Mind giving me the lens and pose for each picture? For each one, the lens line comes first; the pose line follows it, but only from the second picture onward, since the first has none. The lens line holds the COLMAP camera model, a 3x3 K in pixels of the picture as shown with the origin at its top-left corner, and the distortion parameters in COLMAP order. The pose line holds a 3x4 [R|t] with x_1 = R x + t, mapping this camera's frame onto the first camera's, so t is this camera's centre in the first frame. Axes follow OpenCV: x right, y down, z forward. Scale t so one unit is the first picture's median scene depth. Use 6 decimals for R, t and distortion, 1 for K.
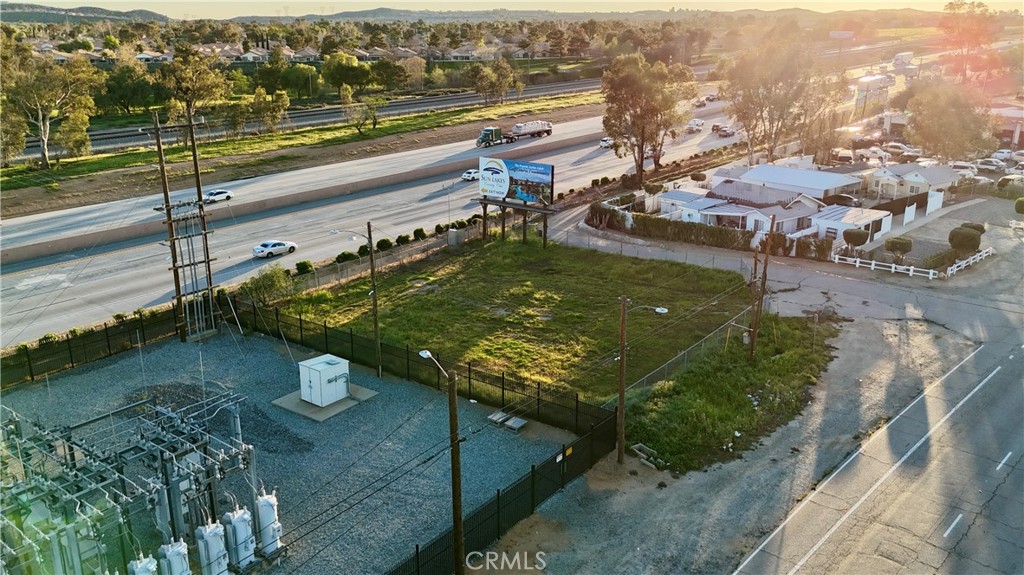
lens RADIAL K [[815.5, 0, 510.2], [0, 815.5, 292.9], [0, 0, 1]] dist [0.048328, -0.004325]
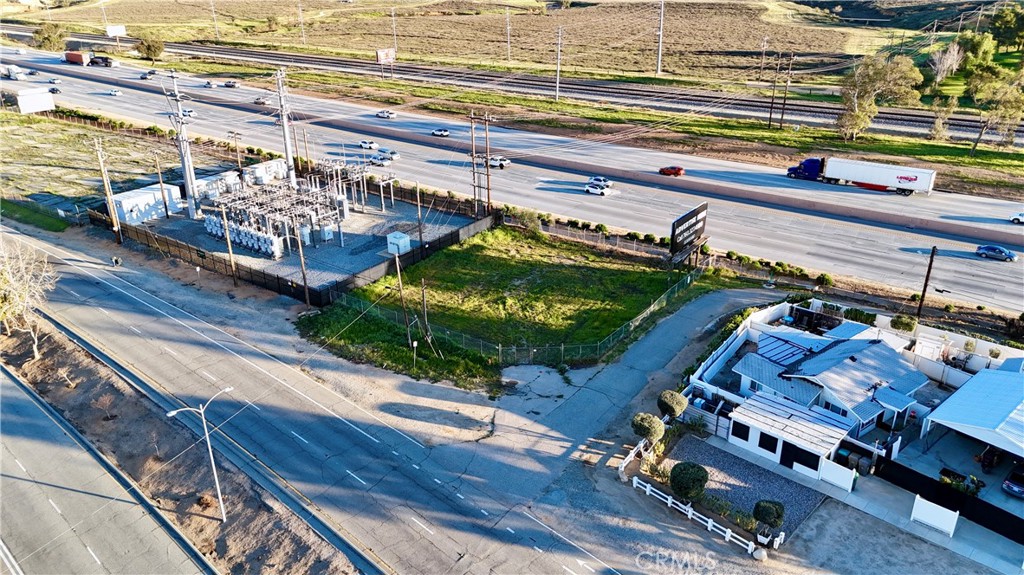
lens RADIAL K [[754.2, 0, 514.9], [0, 754.2, 286.0], [0, 0, 1]] dist [0.070650, -0.071972]
pose [[0.028029, 0.404661, -0.914037, 1.322979], [-0.305224, 0.874191, 0.377661, -0.517083], [0.951868, 0.268401, 0.148015, 0.830841]]
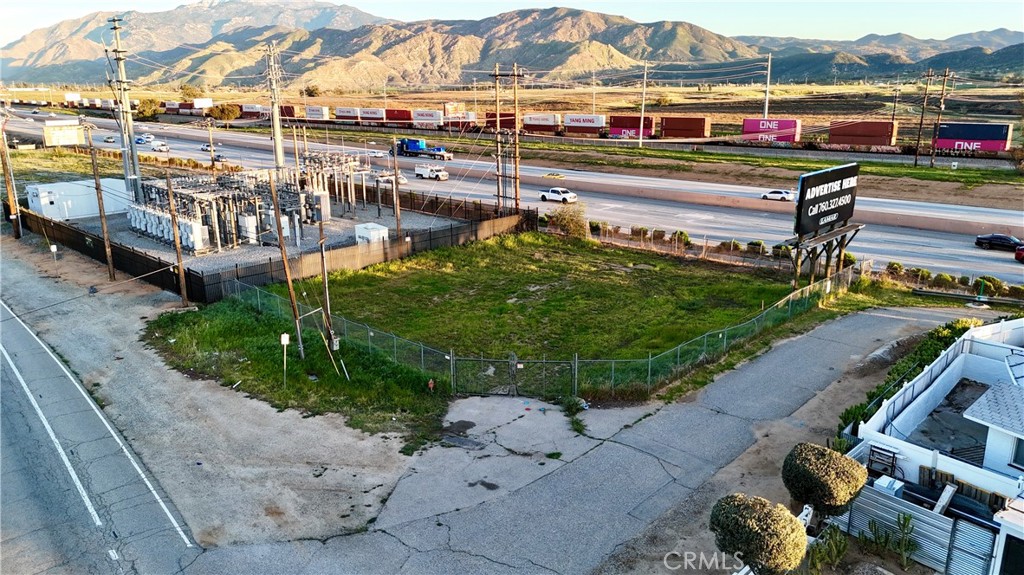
lens RADIAL K [[754.2, 0, 514.9], [0, 754.2, 286.0], [0, 0, 1]] dist [0.070650, -0.071972]
pose [[-0.104801, 0.265957, -0.958271, 0.851433], [-0.304165, 0.908831, 0.285500, -0.226964], [0.946837, 0.321393, -0.014351, 1.039163]]
